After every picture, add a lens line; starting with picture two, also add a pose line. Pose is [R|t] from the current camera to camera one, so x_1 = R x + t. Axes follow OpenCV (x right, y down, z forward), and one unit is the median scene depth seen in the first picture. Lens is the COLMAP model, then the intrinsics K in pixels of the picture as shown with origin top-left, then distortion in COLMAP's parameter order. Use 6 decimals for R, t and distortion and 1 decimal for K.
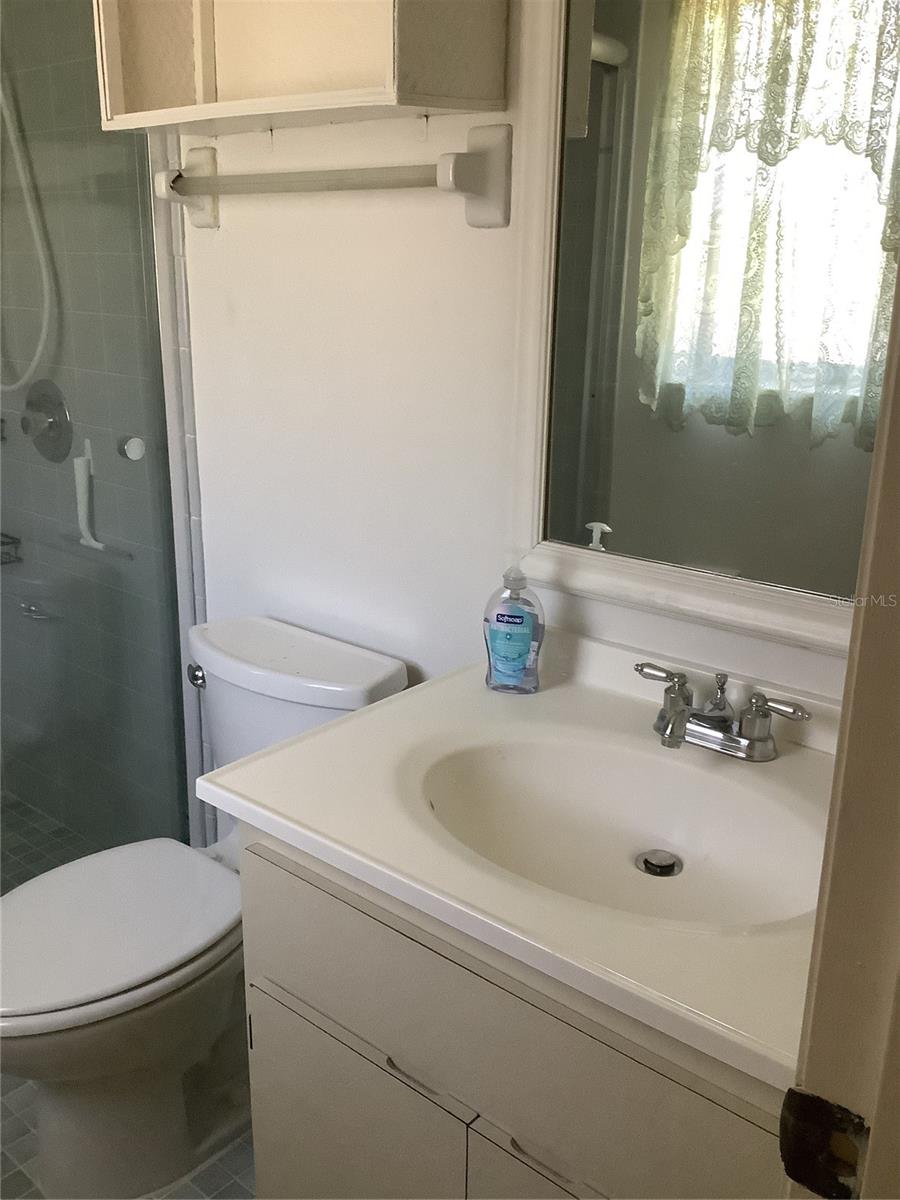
lens RADIAL K [[1087.5, 0, 450.0], [0, 1087.5, 600.0], [0, 0, 1]] dist [0.091864, -0.175955]
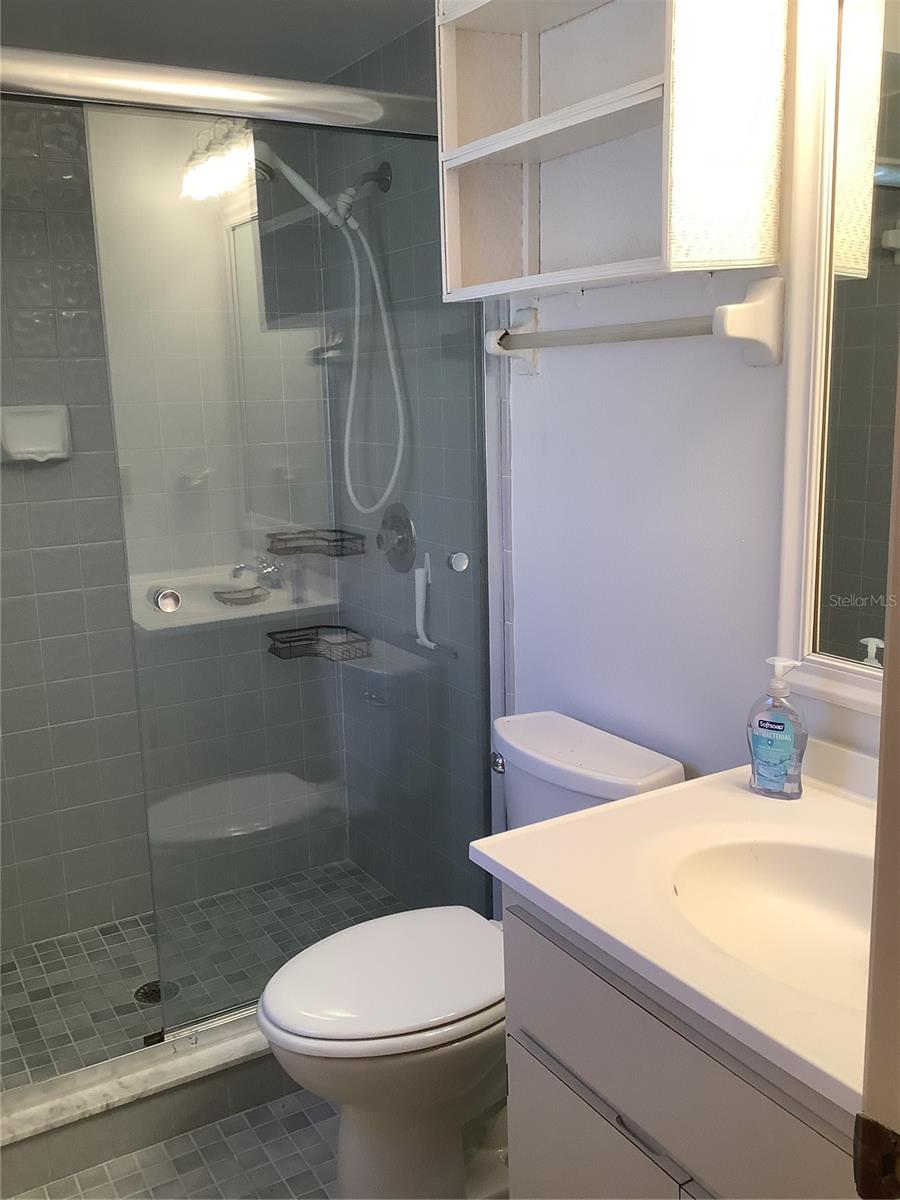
lens RADIAL K [[1087.5, 0, 450.0], [0, 1087.5, 600.0], [0, 0, 1]] dist [0.091864, -0.175955]
pose [[0.946390, 0.024458, -0.322099, 0.079866], [-0.057320, 0.994021, -0.092937, 0.010471], [0.317900, 0.106417, 0.942133, -0.090381]]
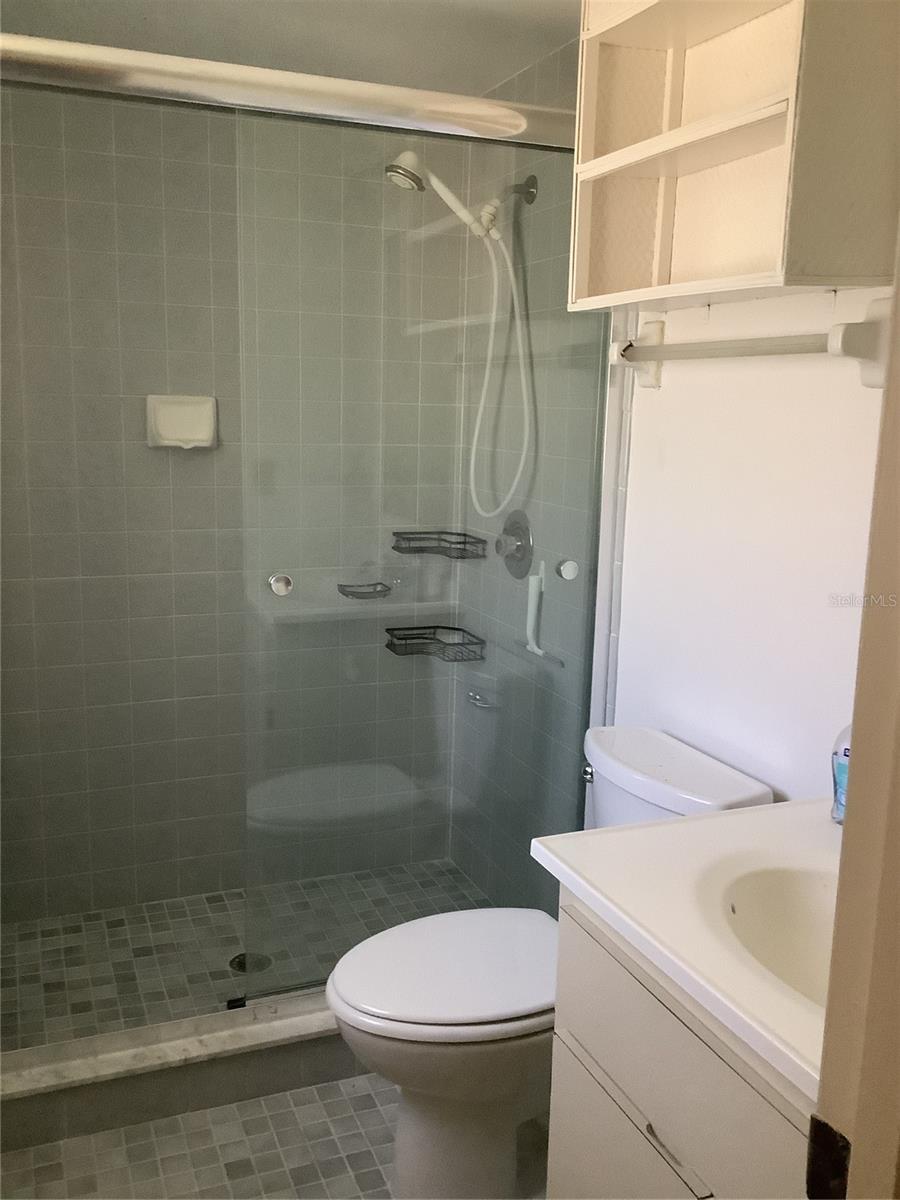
lens RADIAL K [[1087.5, 0, 450.0], [0, 1087.5, 600.0], [0, 0, 1]] dist [0.091864, -0.175955]
pose [[0.887887, 0.091502, -0.450870, 0.134470], [-0.148995, 0.984395, -0.093635, 0.022245], [0.435266, 0.150315, 0.887665, -0.085014]]
